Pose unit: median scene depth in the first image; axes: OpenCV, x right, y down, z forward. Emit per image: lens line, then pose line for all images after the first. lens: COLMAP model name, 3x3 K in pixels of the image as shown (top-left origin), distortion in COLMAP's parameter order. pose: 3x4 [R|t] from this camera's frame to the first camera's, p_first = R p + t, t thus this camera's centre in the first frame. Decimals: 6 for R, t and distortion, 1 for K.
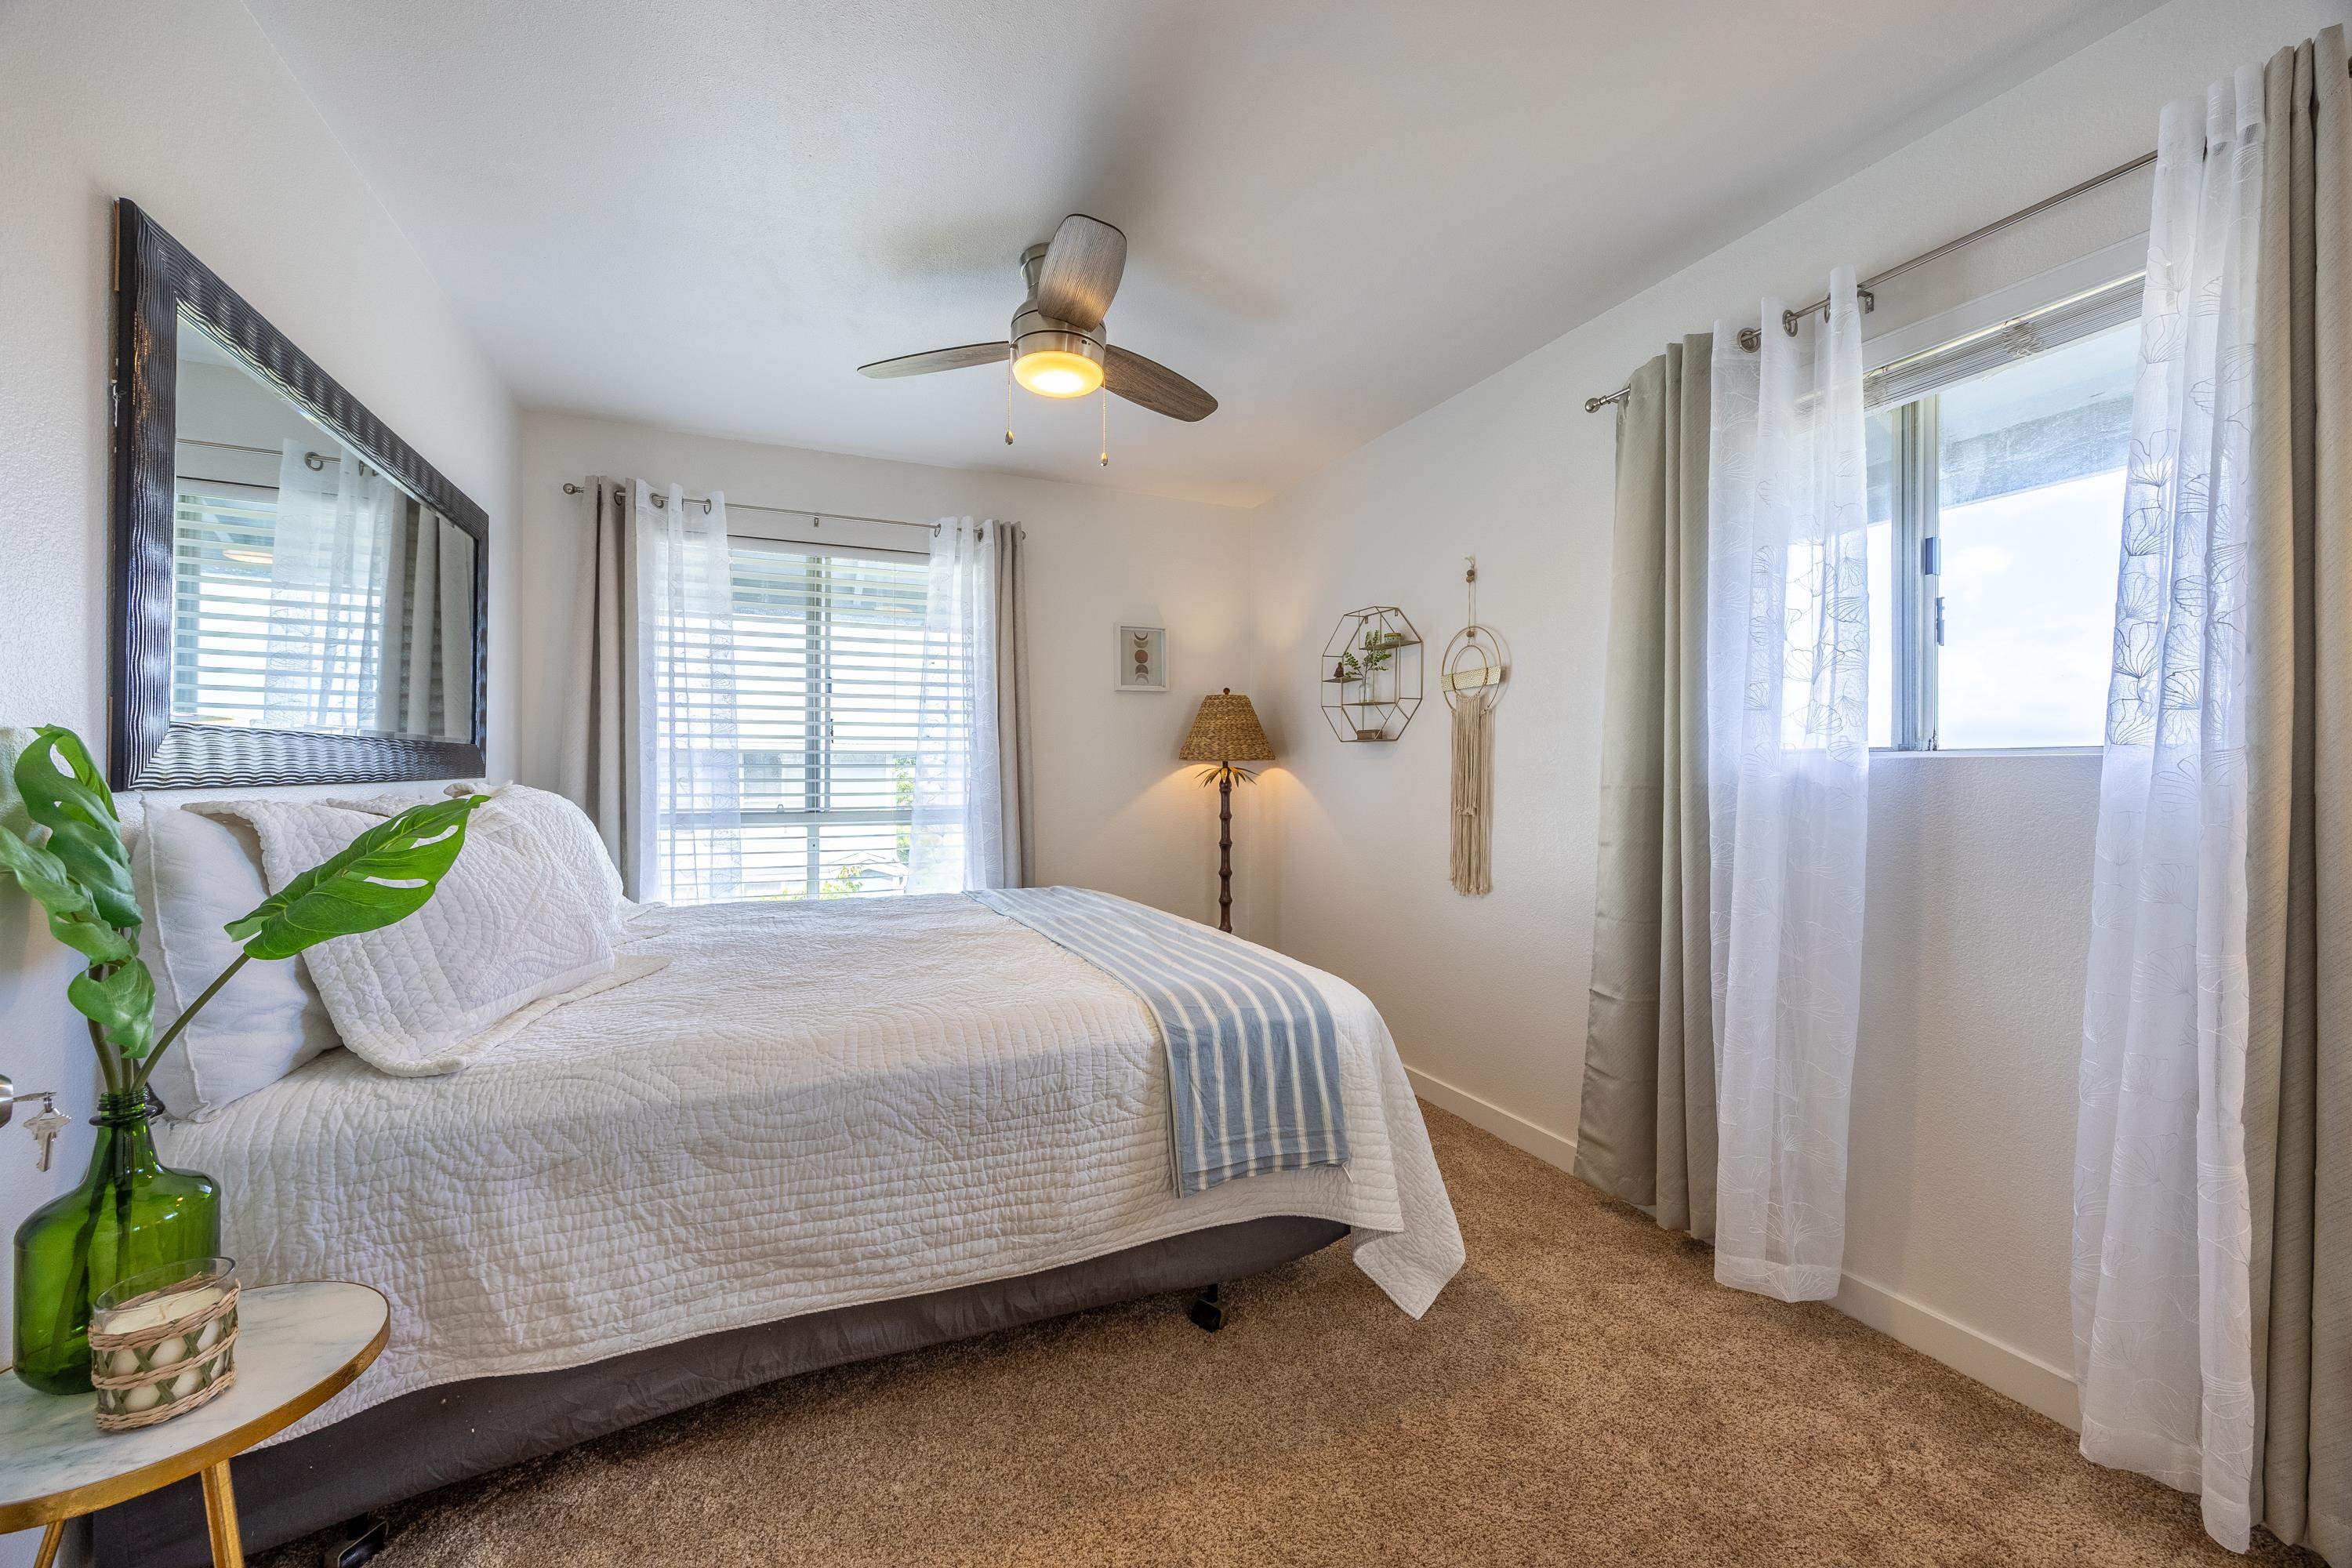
lens RADIAL K [[895.7, 0, 1173.0], [0, 895.7, 784.1], [0, 0, 1]] dist [0.001153, 0.000030]
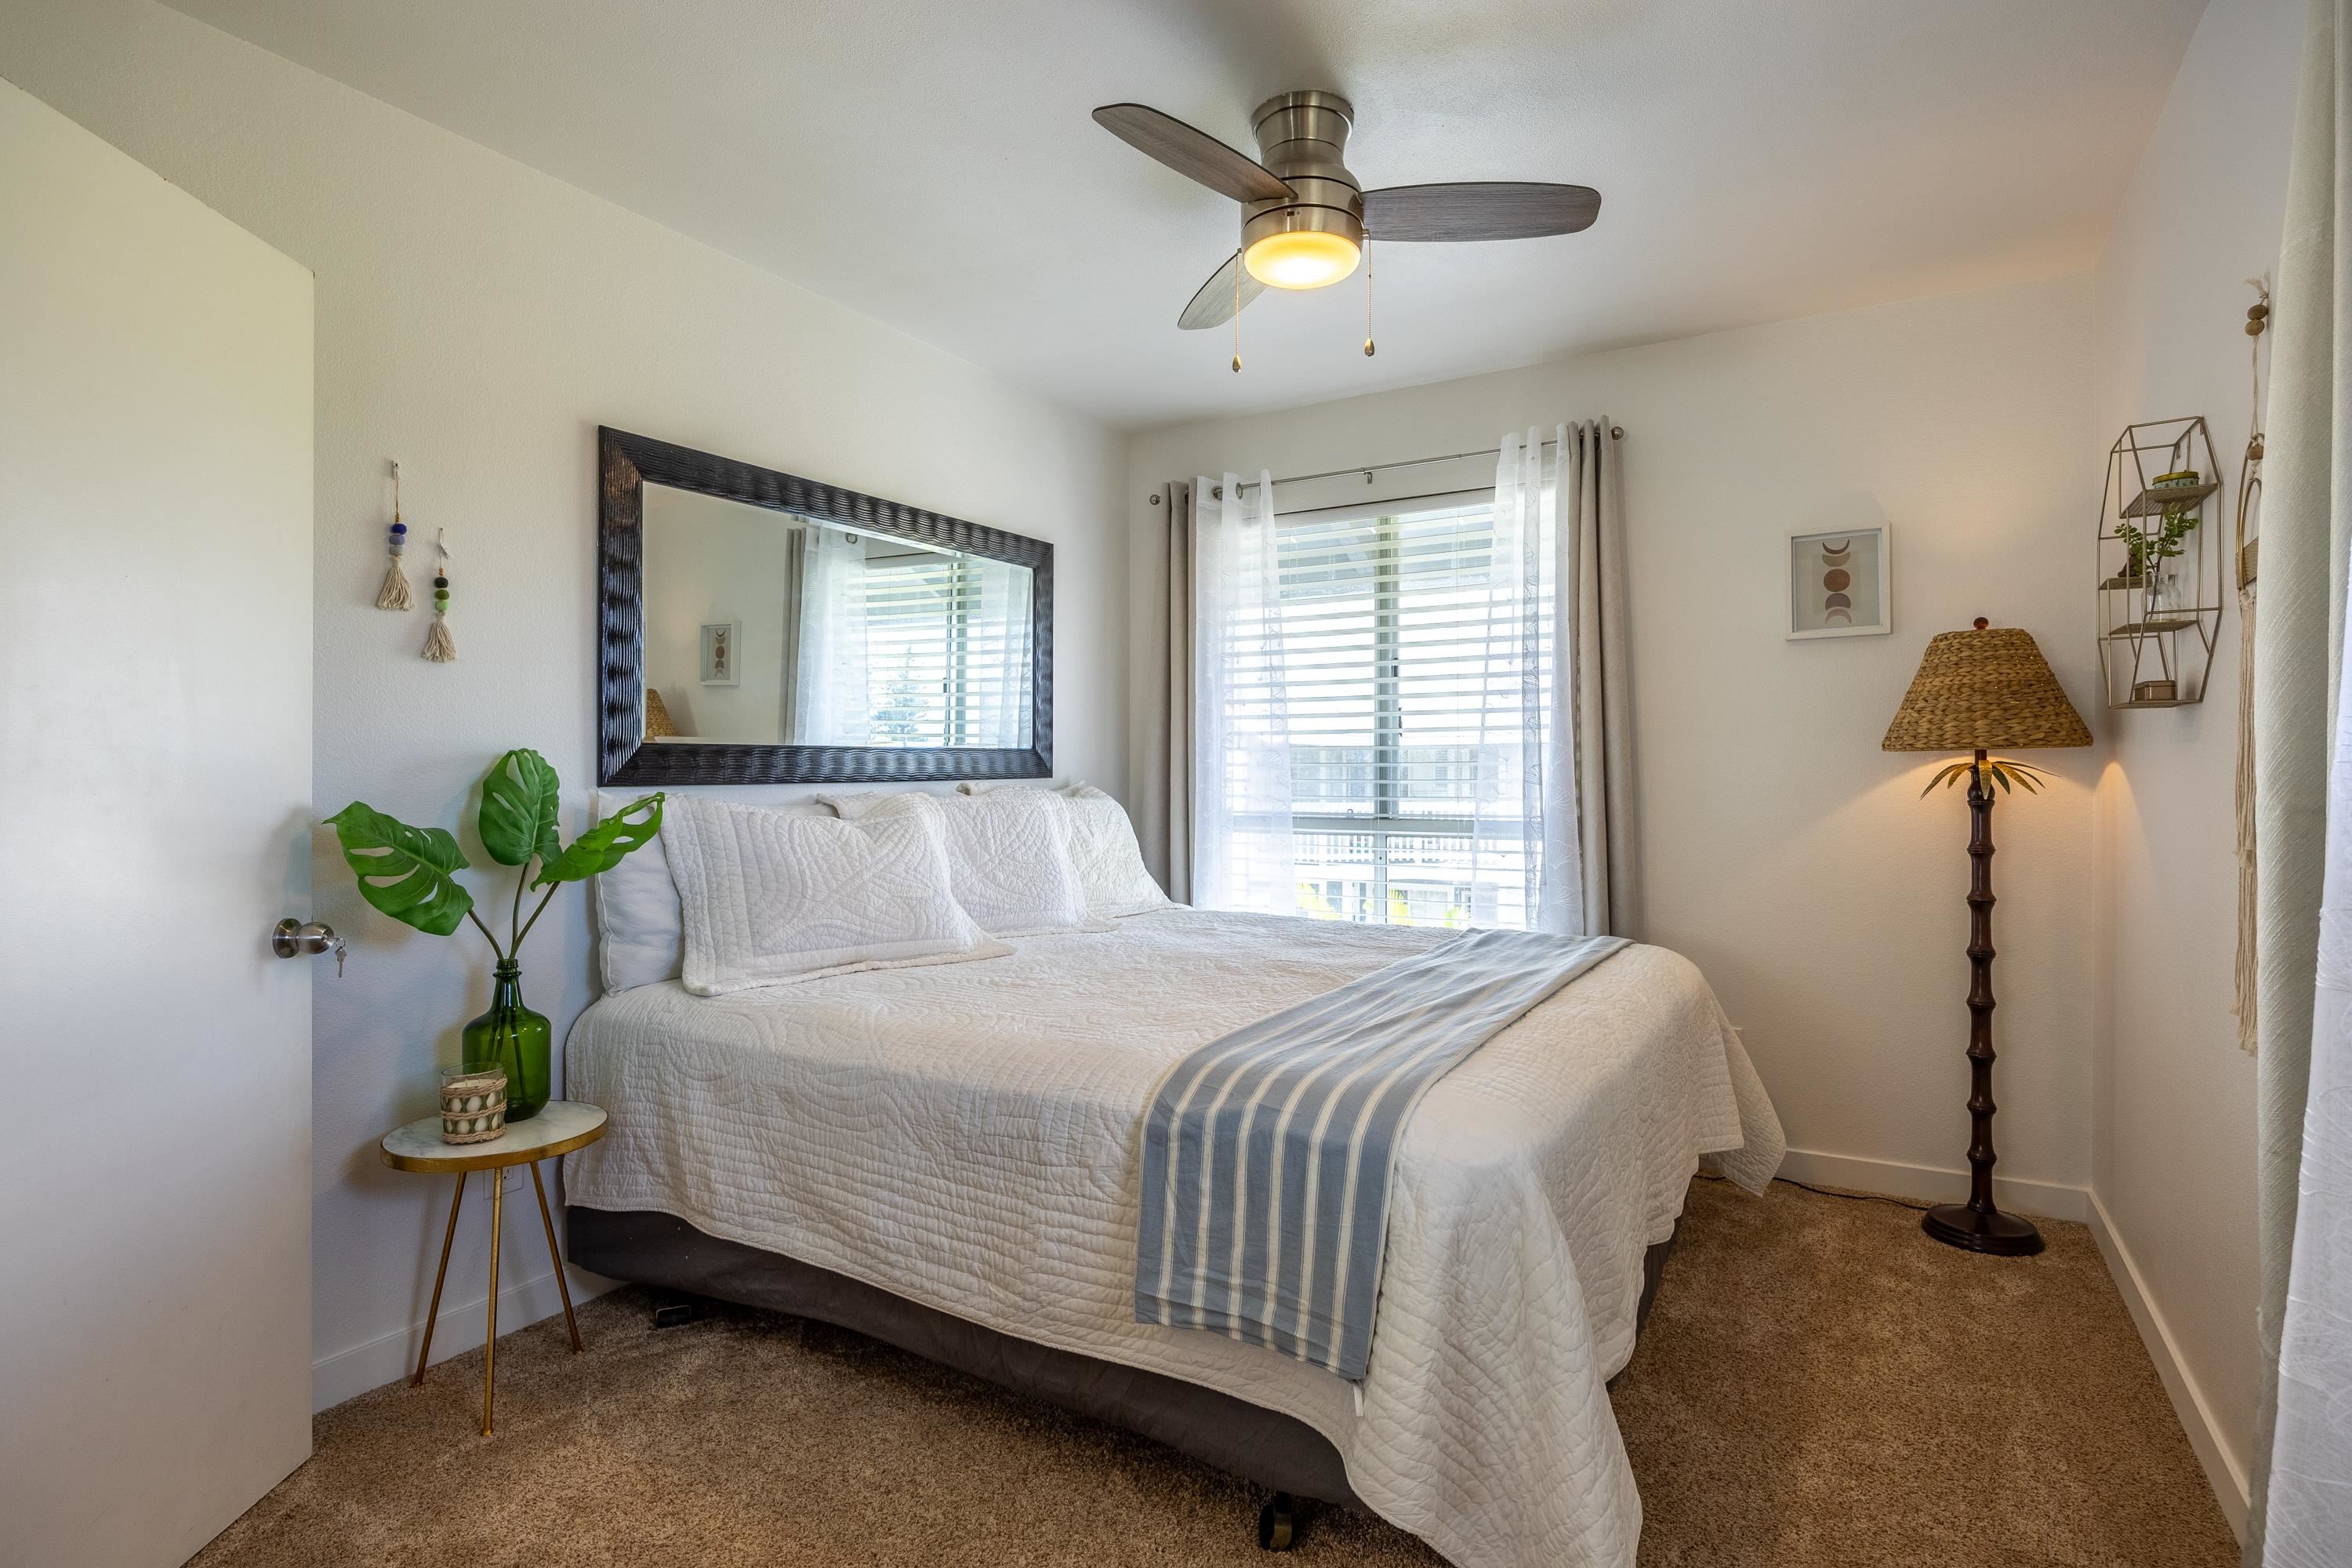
lens RADIAL K [[1173.2, 0, 1176.0], [0, 1173.2, 784.0], [0, 0, 1]] dist [-0.005260, -0.000097]
pose [[0.589619, 0.006515, -0.807655, 0.416036], [-0.008023, 0.999965, 0.002209, -0.003170], [0.807642, 0.005177, 0.589651, 0.209421]]
